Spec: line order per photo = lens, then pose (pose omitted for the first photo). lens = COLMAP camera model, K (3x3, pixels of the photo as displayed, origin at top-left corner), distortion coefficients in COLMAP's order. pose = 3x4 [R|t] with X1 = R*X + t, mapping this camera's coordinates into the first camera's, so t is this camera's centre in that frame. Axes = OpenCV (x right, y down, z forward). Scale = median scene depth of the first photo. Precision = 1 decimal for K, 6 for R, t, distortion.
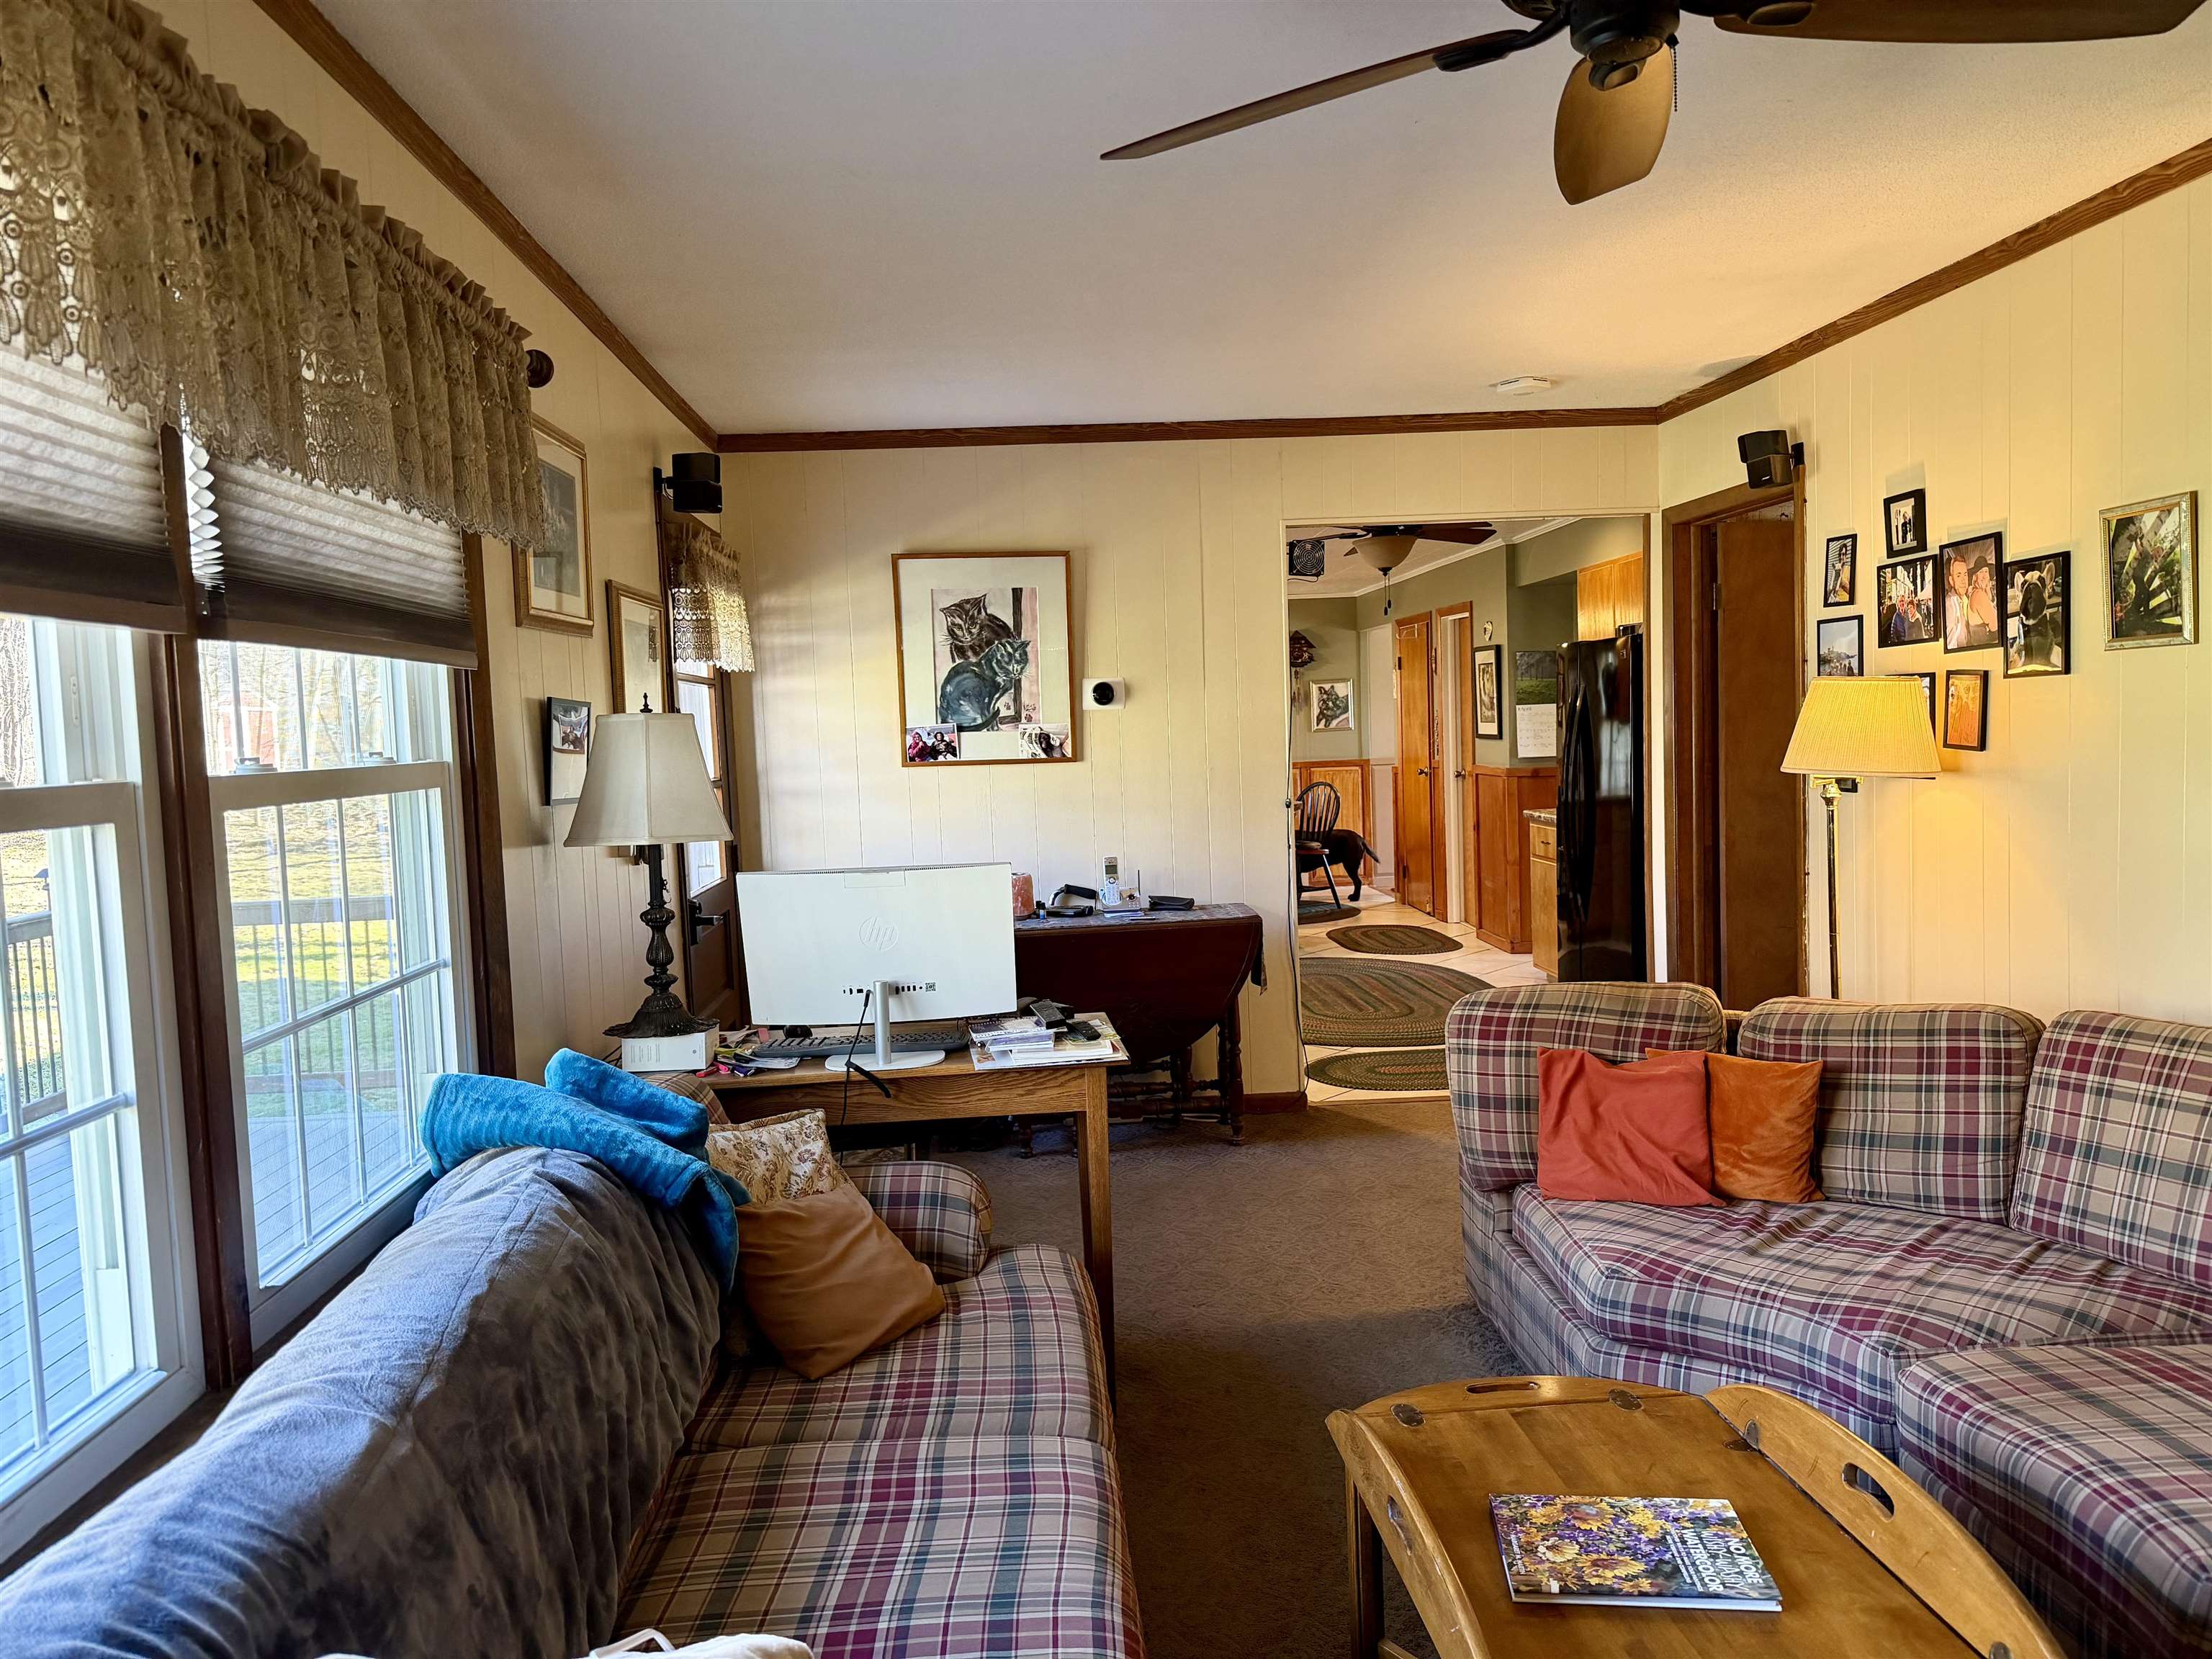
lens RADIAL K [[1552.1, 0, 1106.0], [0, 1552.1, 829.5], [0, 0, 1]] dist [0.051501, -0.081255]
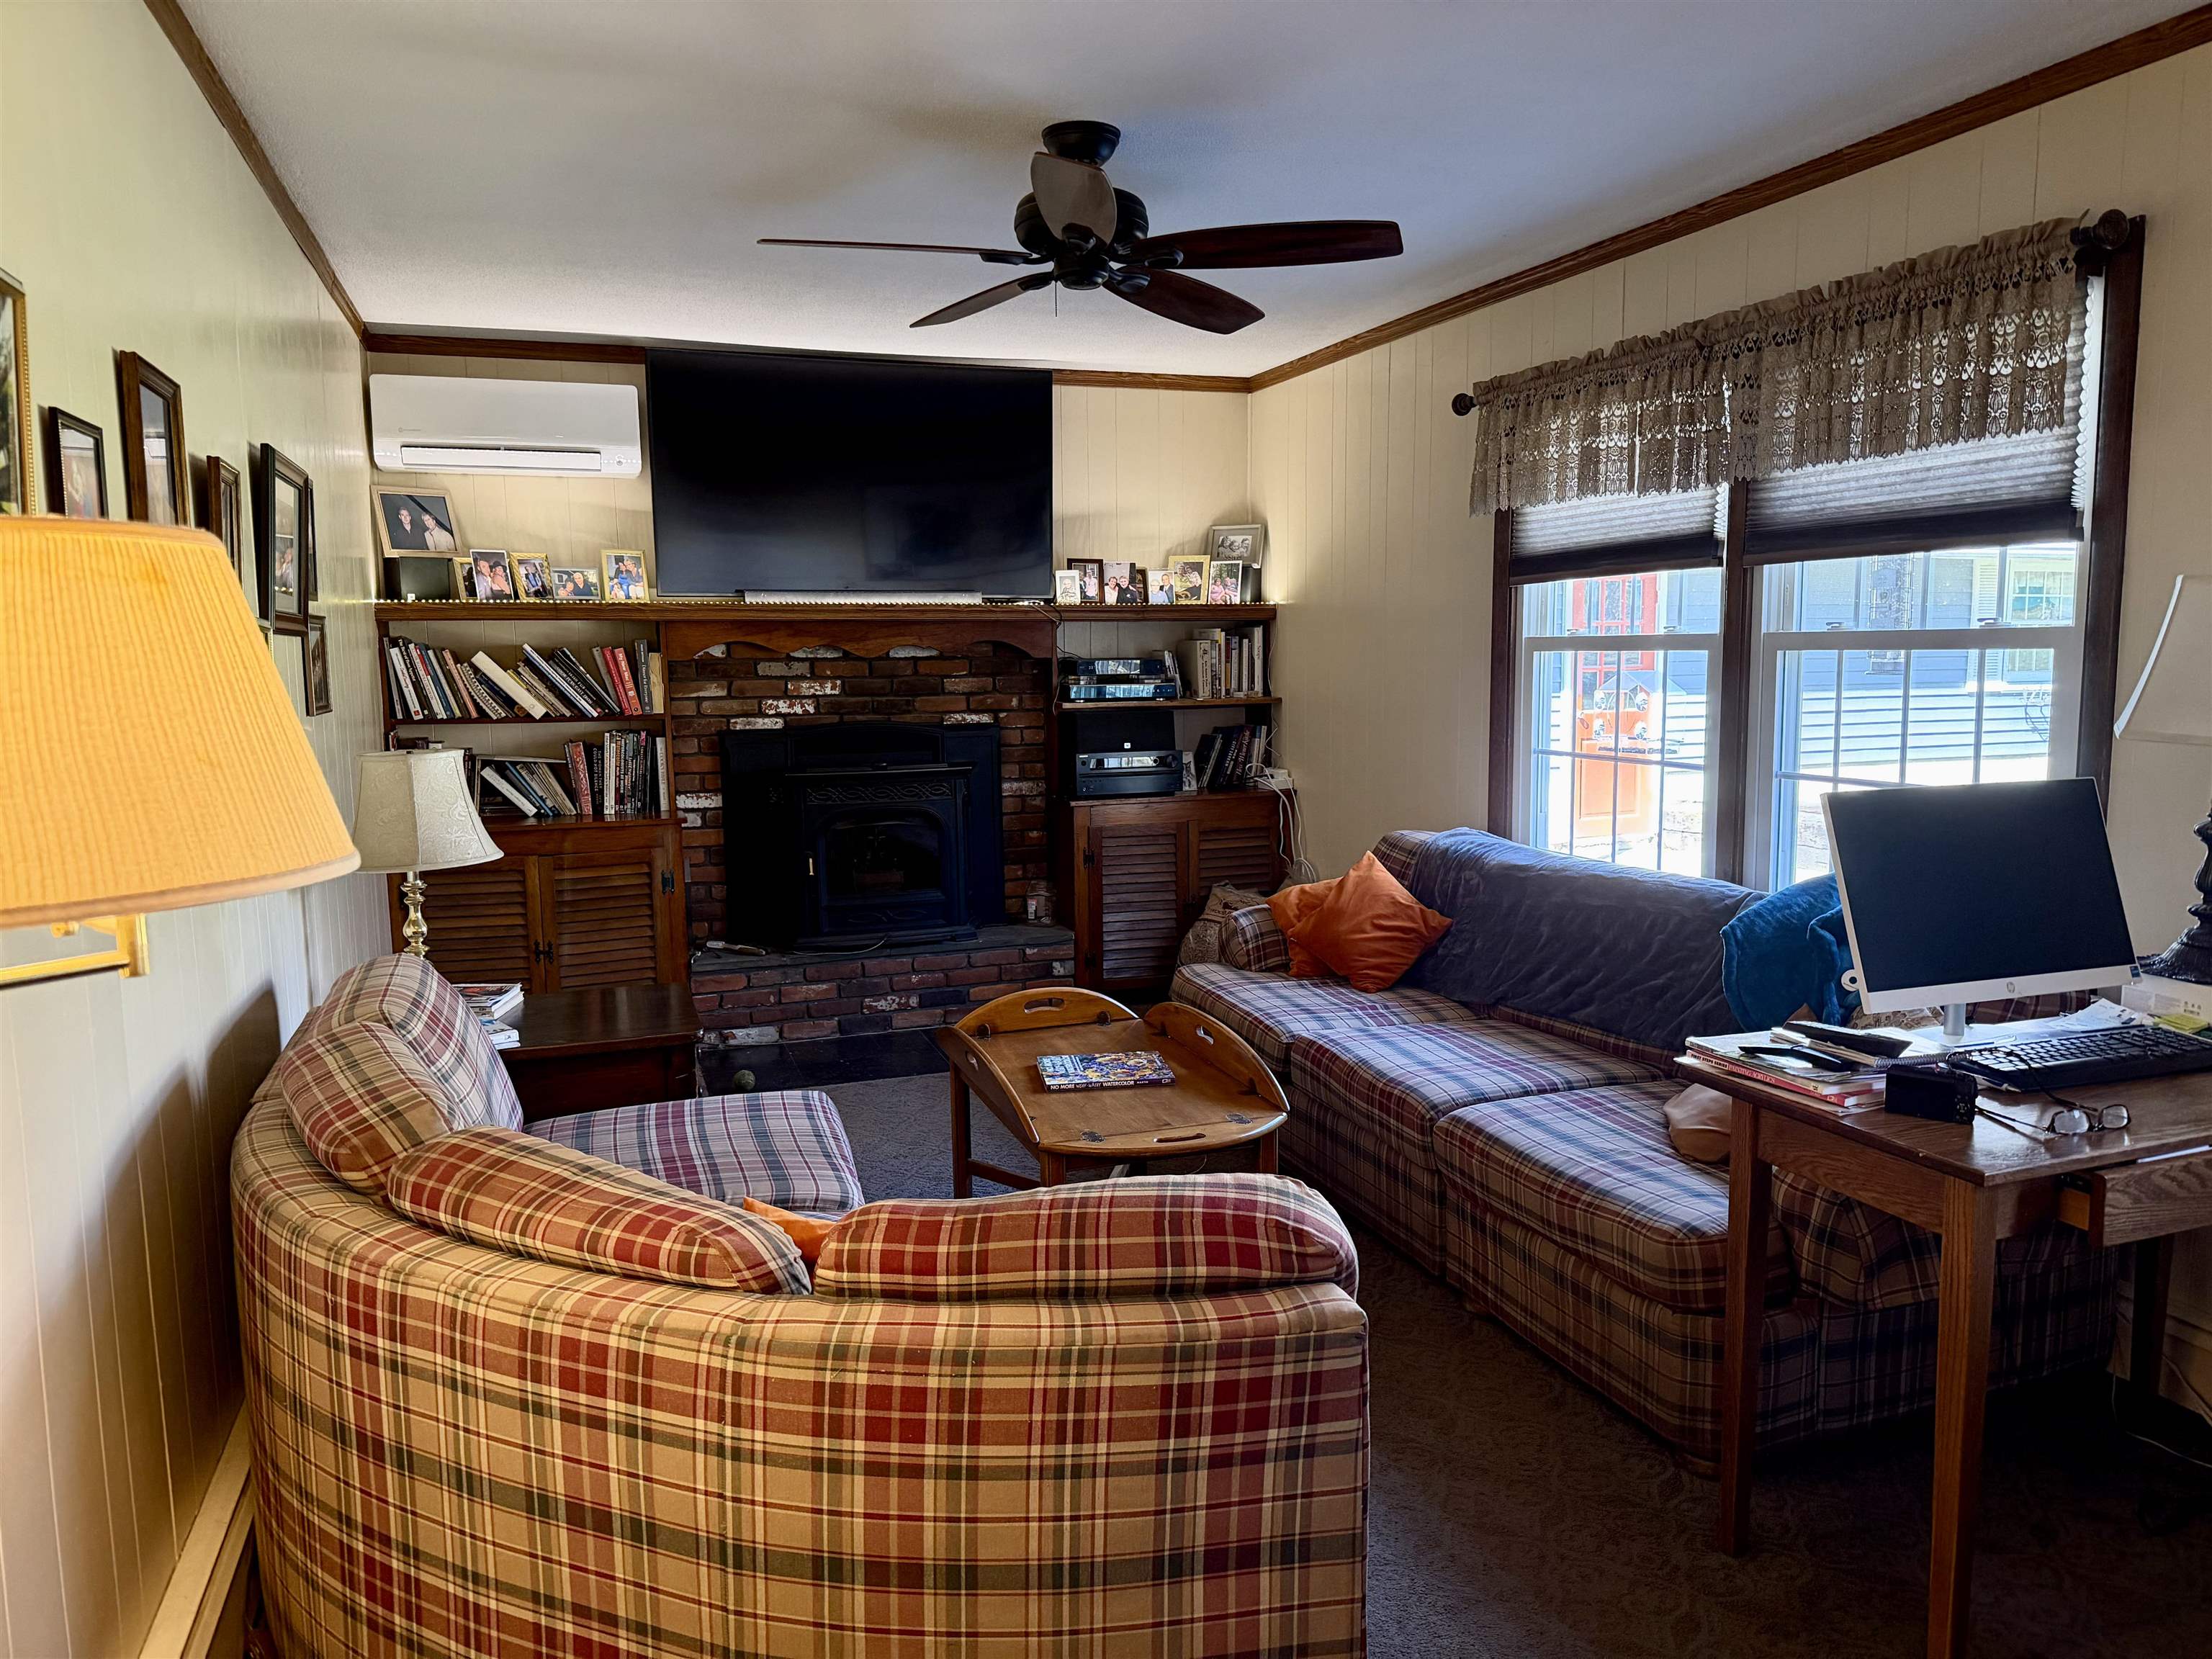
lens RADIAL K [[1552.1, 0, 1106.0], [0, 1552.1, 829.5], [0, 0, 1]] dist [0.051501, -0.081255]
pose [[-0.962184, 0.081900, -0.259795, 0.742341], [0.030717, 0.980269, 0.195266, -0.191721], [0.270661, 0.179902, -0.945715, 2.550571]]
